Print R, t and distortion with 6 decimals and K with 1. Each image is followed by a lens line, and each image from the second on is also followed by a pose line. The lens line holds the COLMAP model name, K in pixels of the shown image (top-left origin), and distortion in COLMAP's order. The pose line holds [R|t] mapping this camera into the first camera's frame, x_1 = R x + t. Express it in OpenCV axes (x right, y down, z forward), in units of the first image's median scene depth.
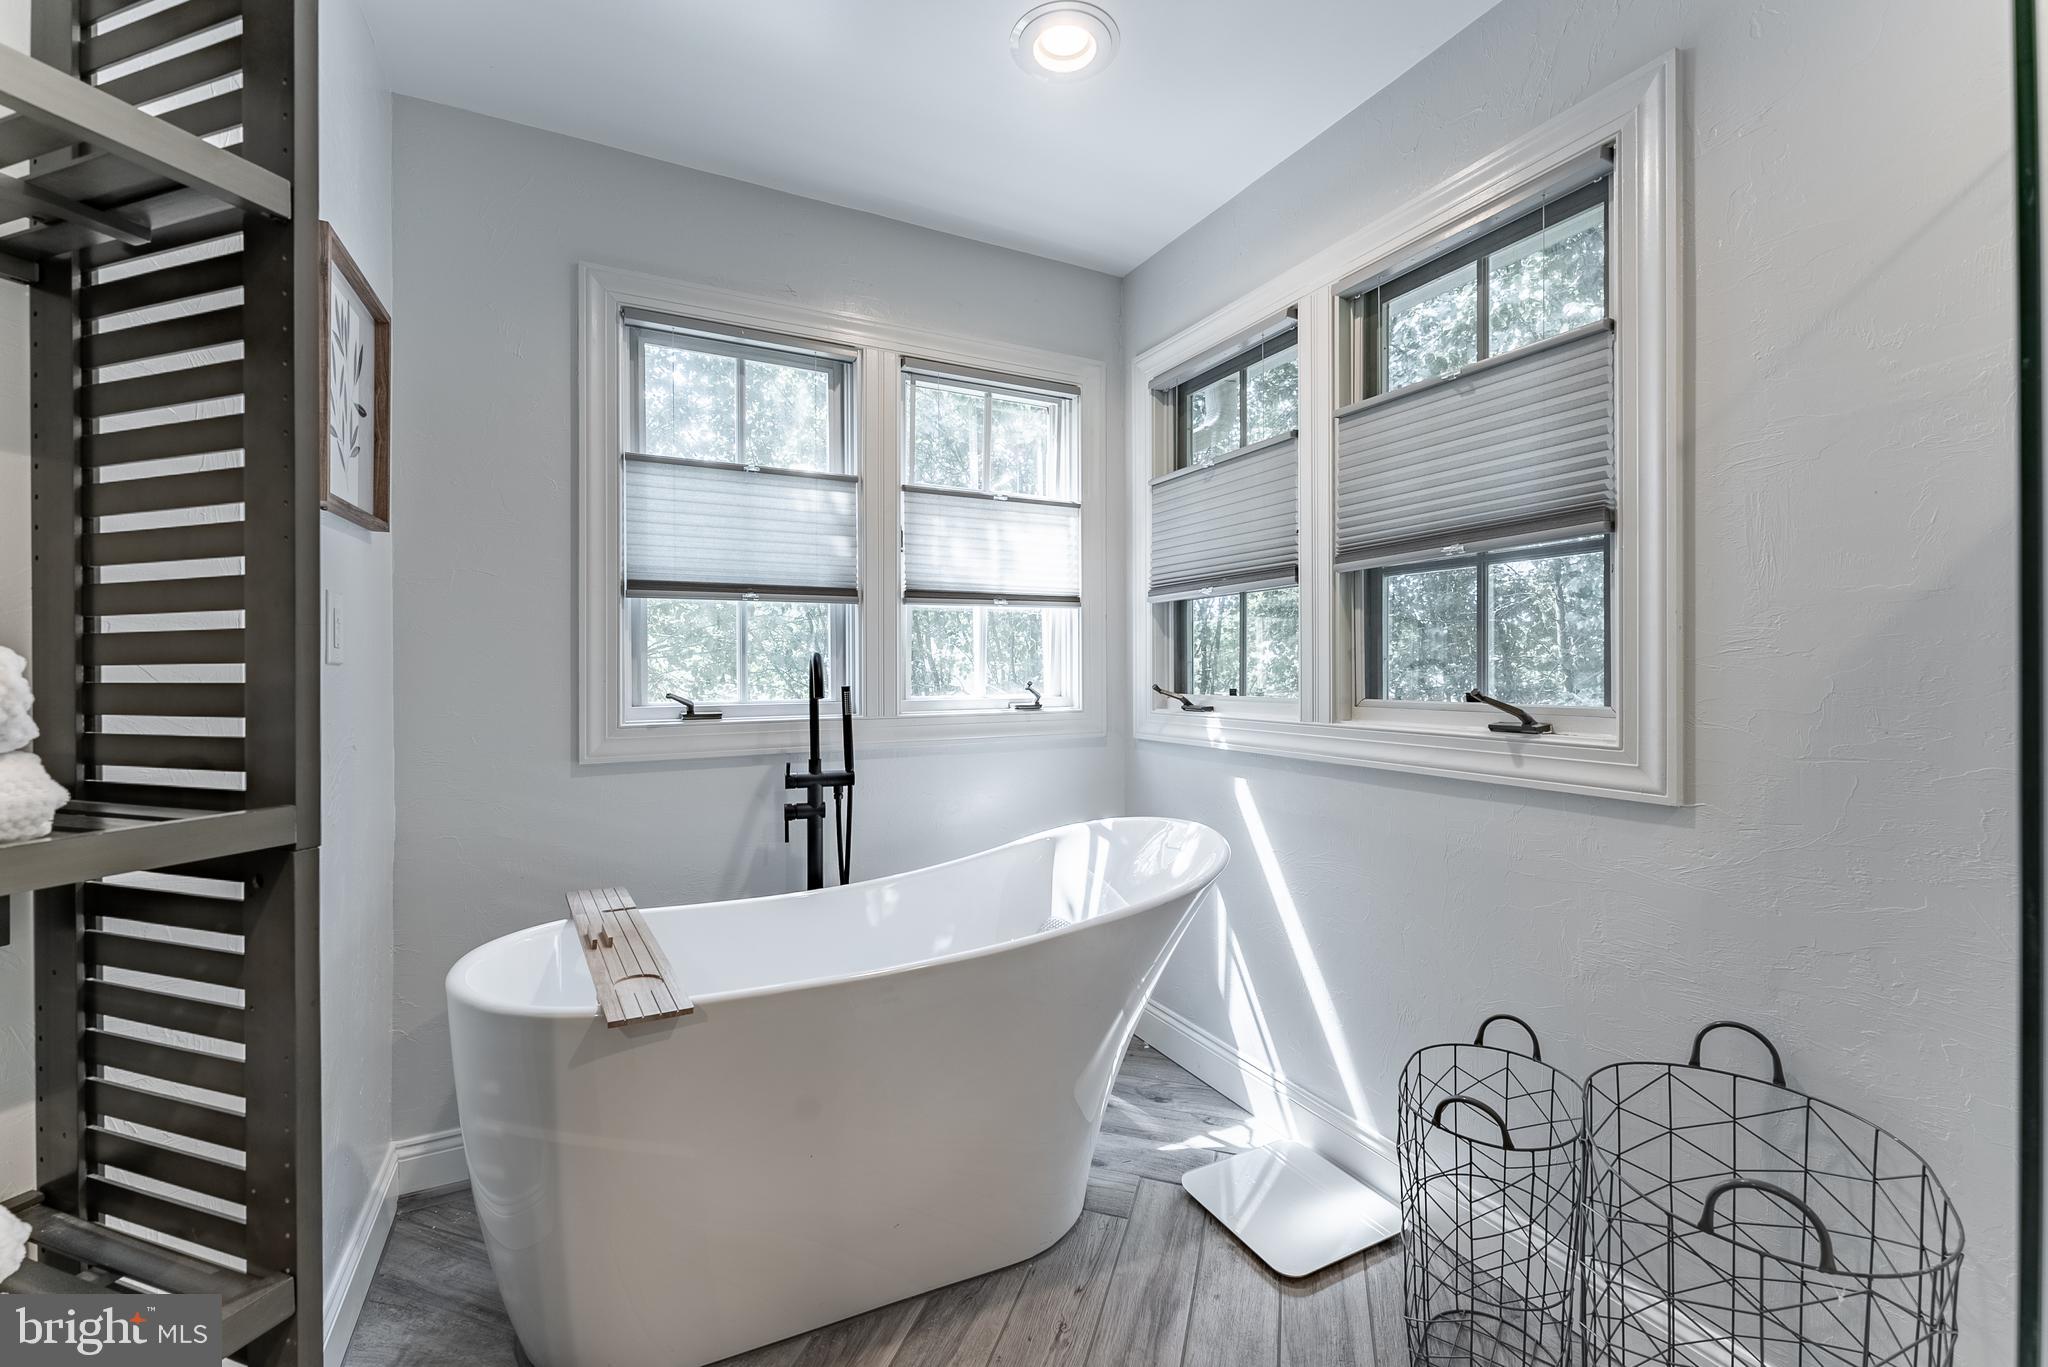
lens RADIAL K [[826.6, 0, 1017.6], [0, 826.6, 670.1], [0, 0, 1]] dist [-0.001059, -0.000372]
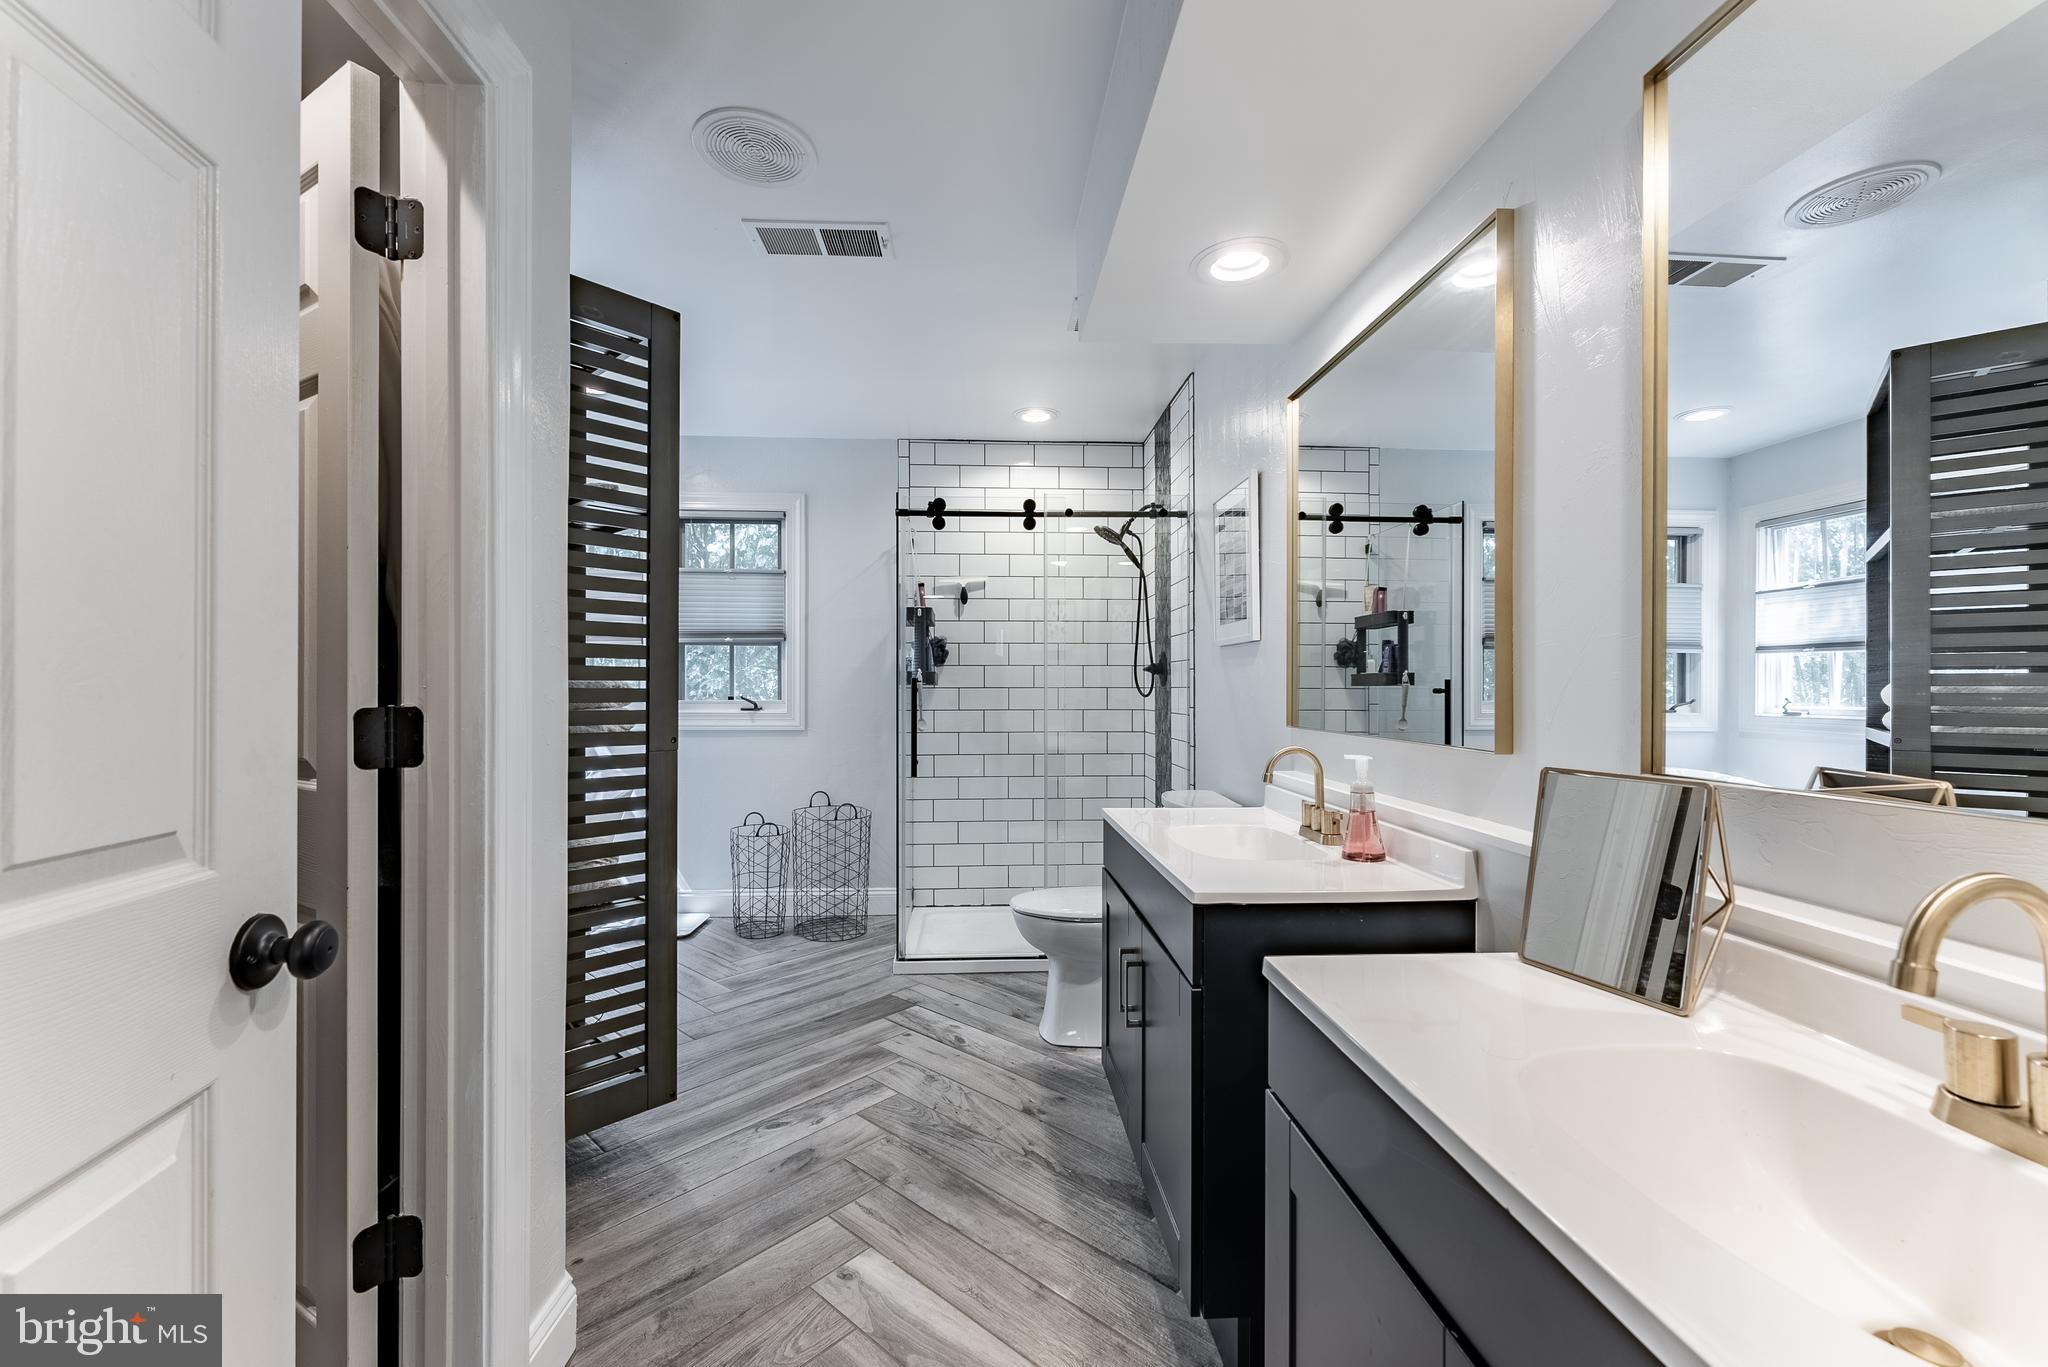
lens RADIAL K [[833.8, 0, 1020.0], [0, 833.8, 675.5], [0, 0, 1]] dist [-0.001477, -0.000160]
pose [[0.402994, 0.012753, 0.915114, -1.624815], [-0.001369, 0.999910, -0.013332, -0.004005], [-0.915201, 0.004119, 0.402976, -0.953431]]
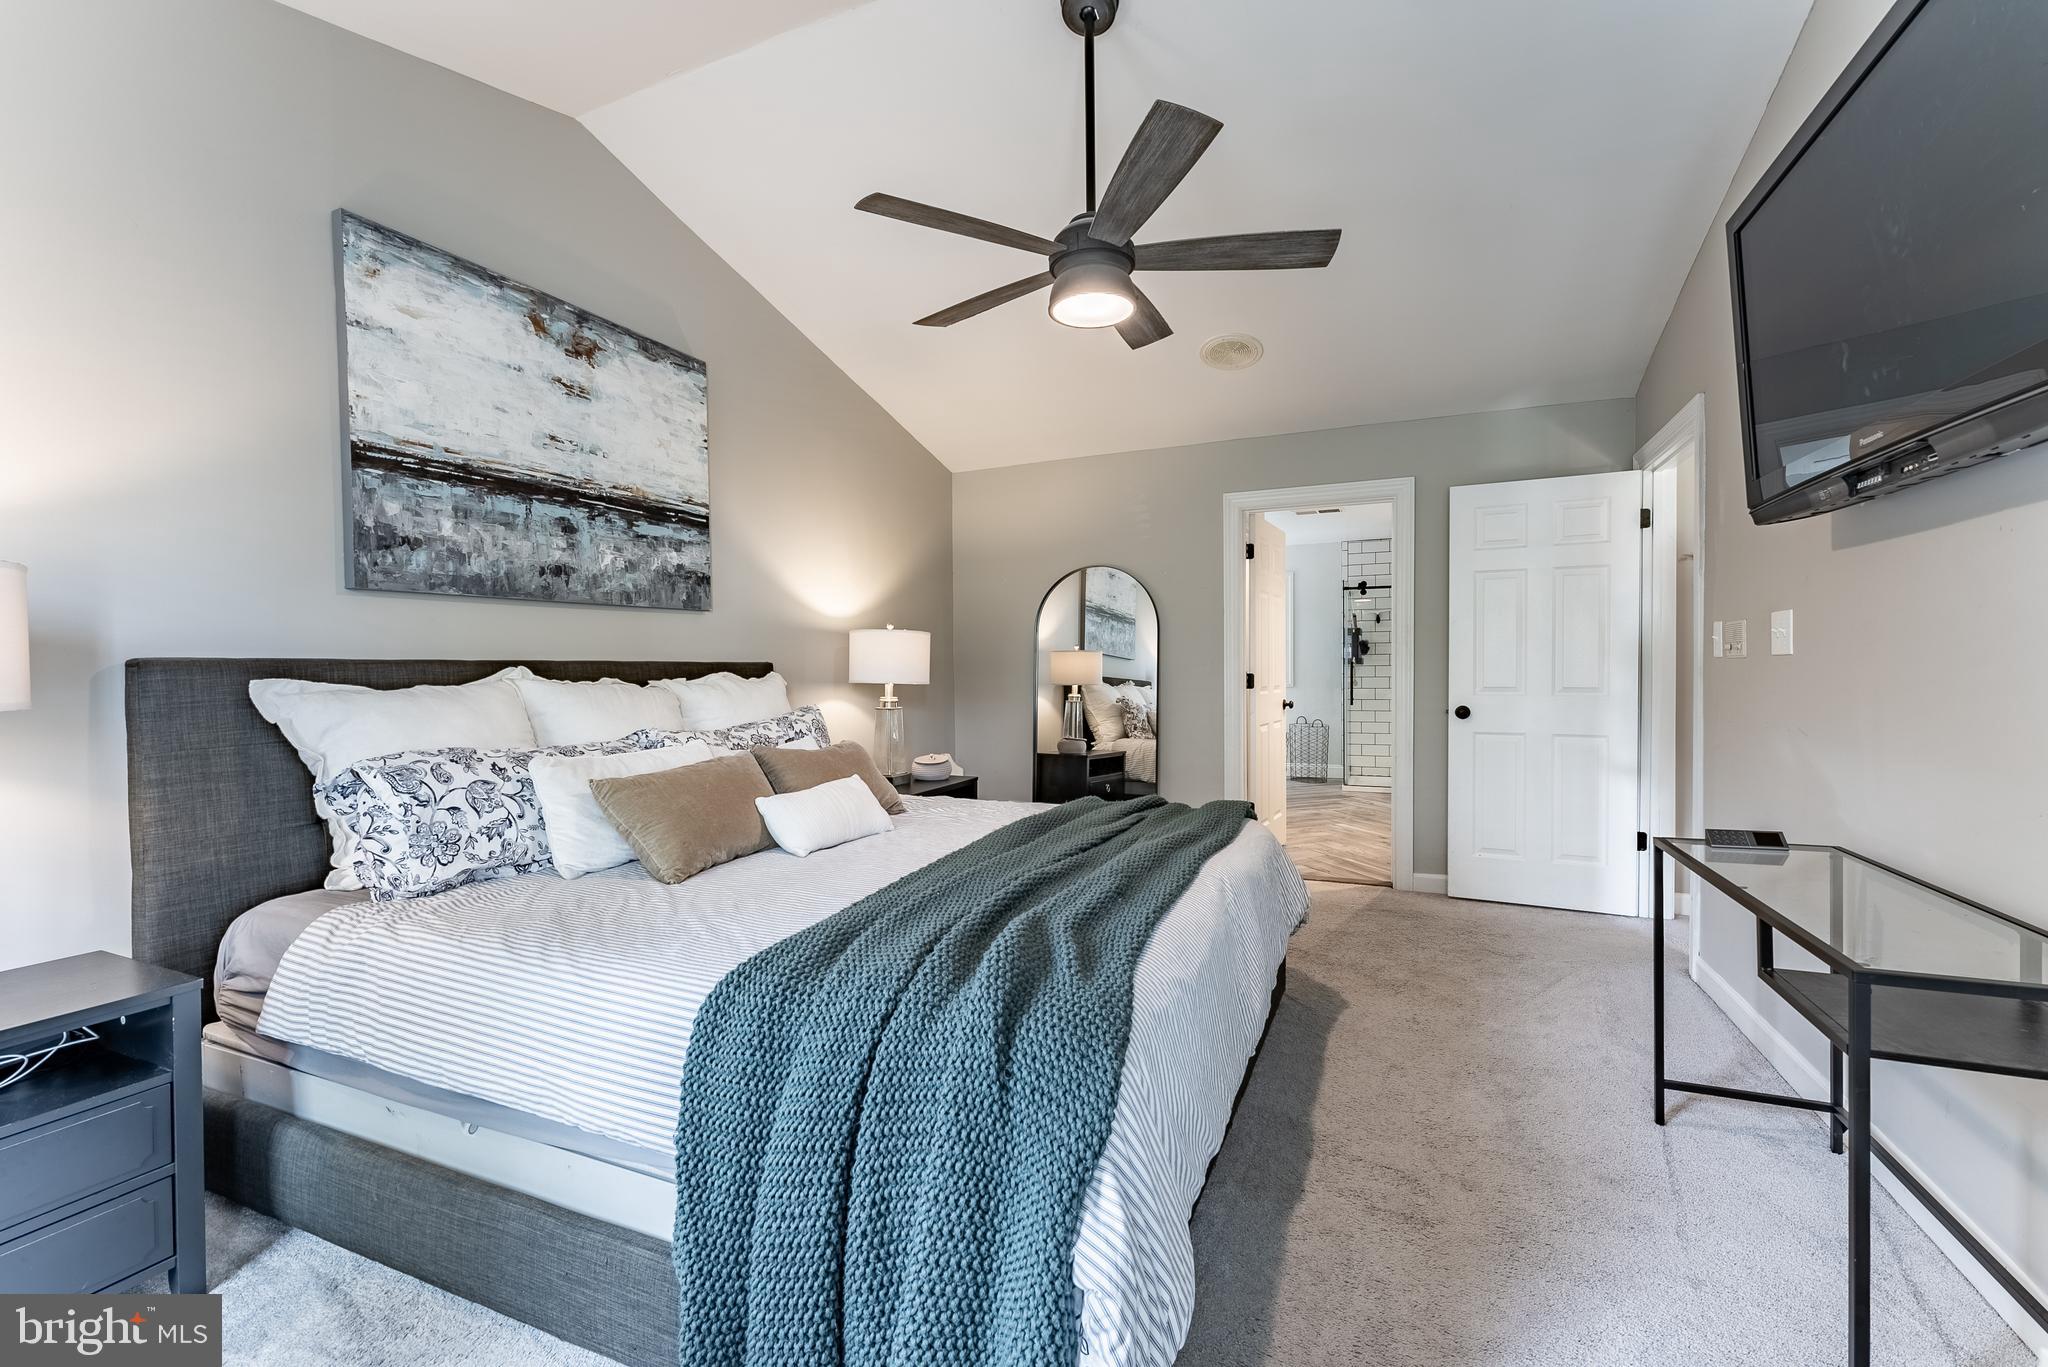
lens RADIAL K [[833.8, 0, 1020.0], [0, 833.8, 675.5], [0, 0, 1]] dist [-0.001477, -0.000160]
pose [[0.792096, -0.005976, 0.610367, -4.452389], [0.000669, 0.999960, 0.008922, 0.016245], [-0.610396, -0.006659, 0.792068, -2.616847]]
